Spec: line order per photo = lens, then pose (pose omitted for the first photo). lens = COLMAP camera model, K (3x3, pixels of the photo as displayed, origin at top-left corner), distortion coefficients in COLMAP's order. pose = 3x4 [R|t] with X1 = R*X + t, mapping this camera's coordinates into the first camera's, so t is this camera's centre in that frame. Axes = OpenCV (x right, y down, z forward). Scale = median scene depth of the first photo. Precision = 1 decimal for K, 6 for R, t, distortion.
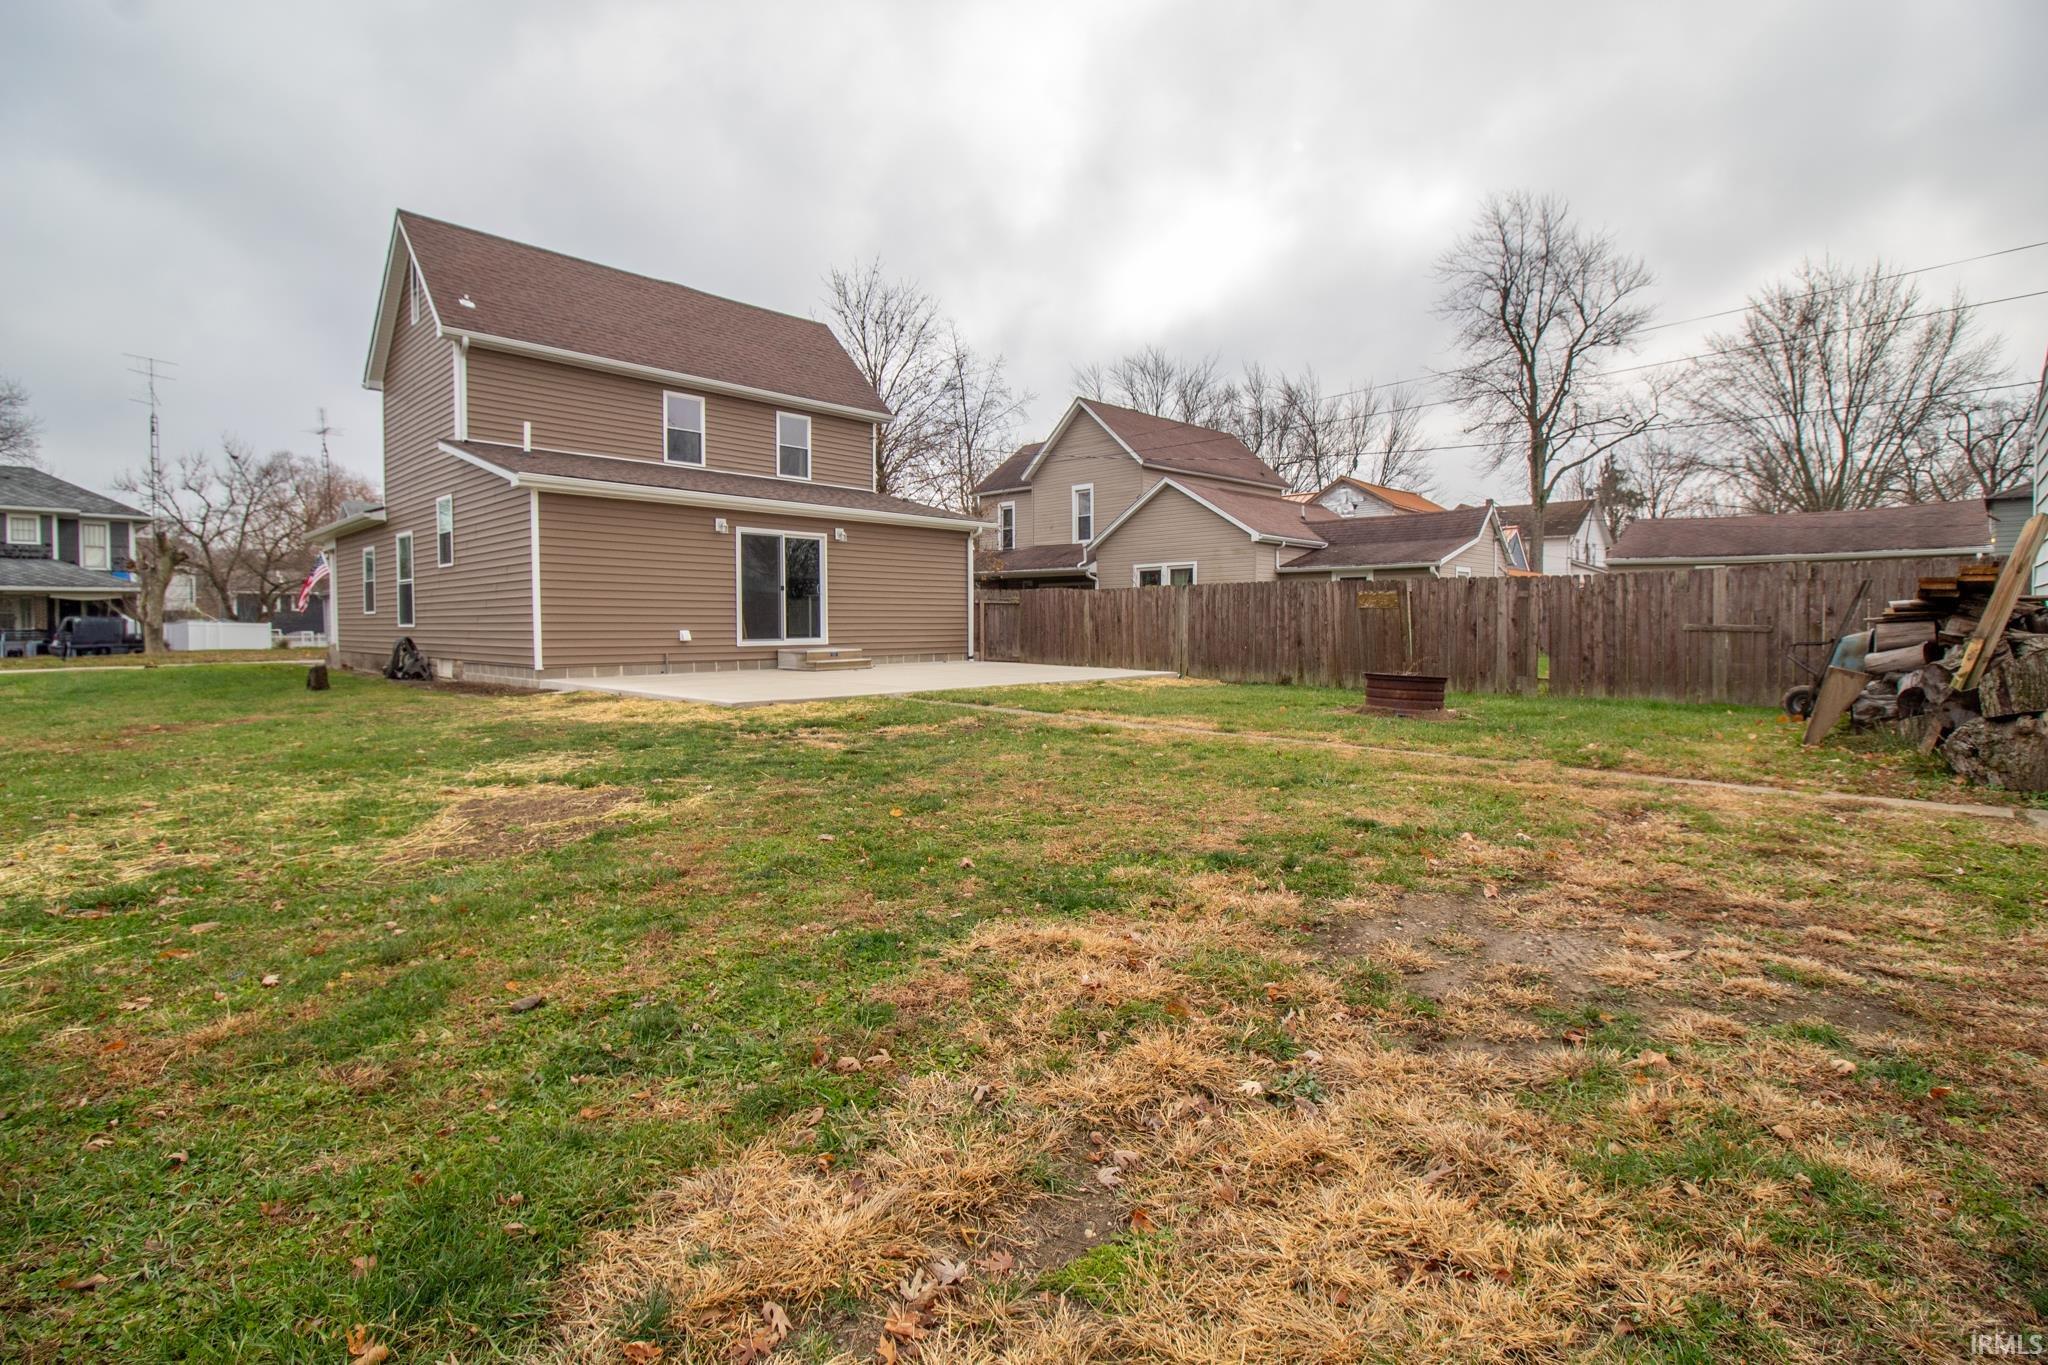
lens RADIAL K [[947.1, 0, 1024.1], [0, 947.1, 680.5], [0, 0, 1]] dist [-0.020153, -0.000845]
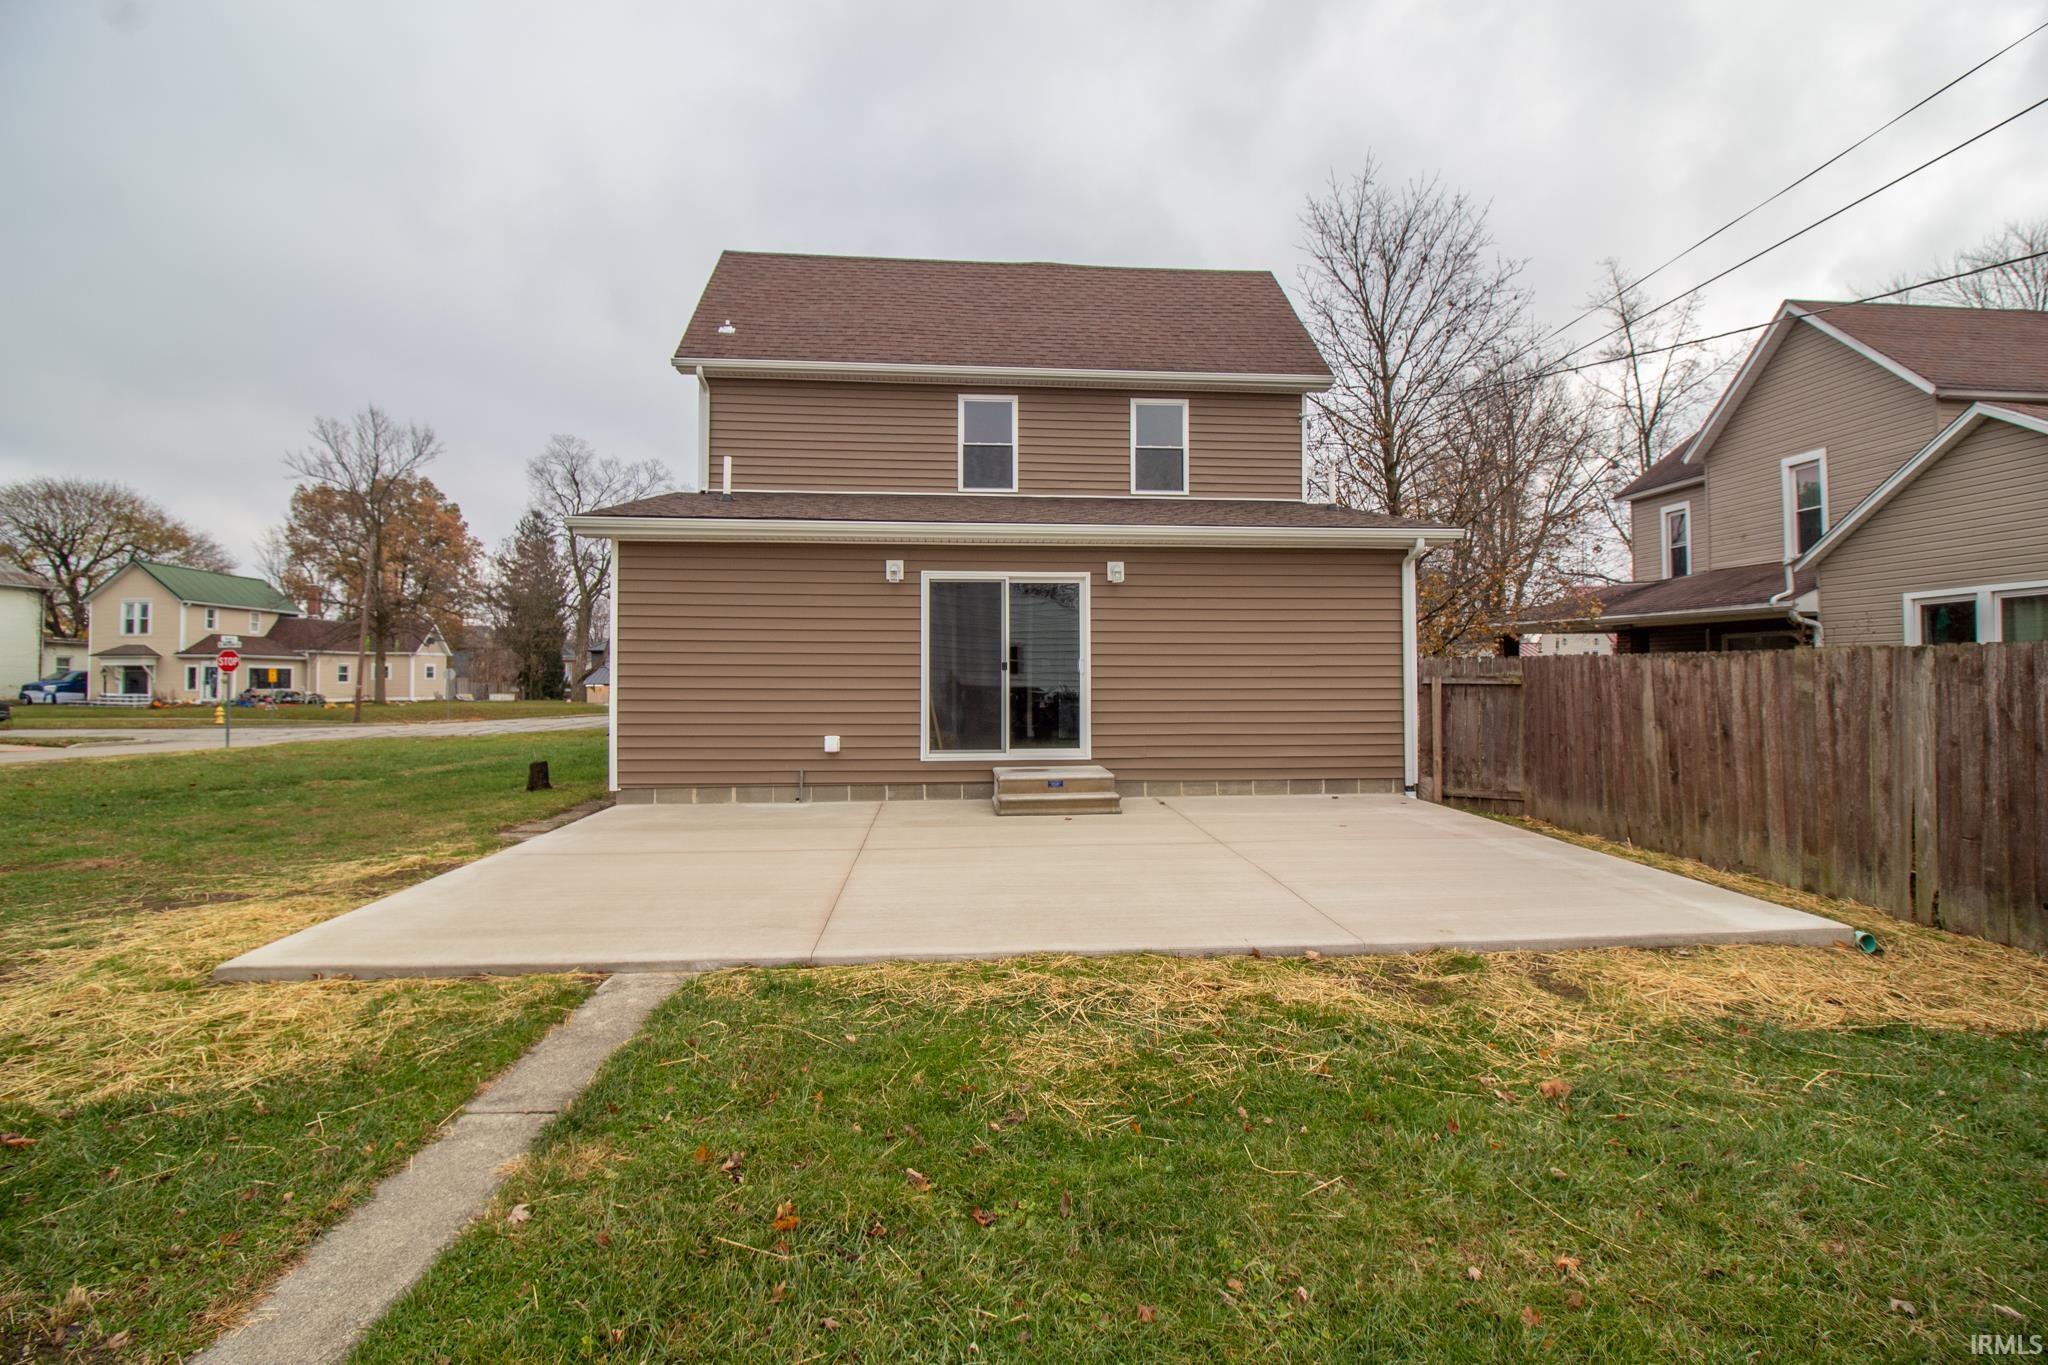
lens RADIAL K [[947.1, 0, 1016.6], [0, 947.1, 666.9], [0, 0, 1]] dist [-0.020153, -0.000845]
pose [[0.743323, -0.006814, -0.668898, 0.157048], [-0.040223, 0.997683, -0.054861, -0.064214], [0.667722, 0.067685, 0.741327, 0.554041]]
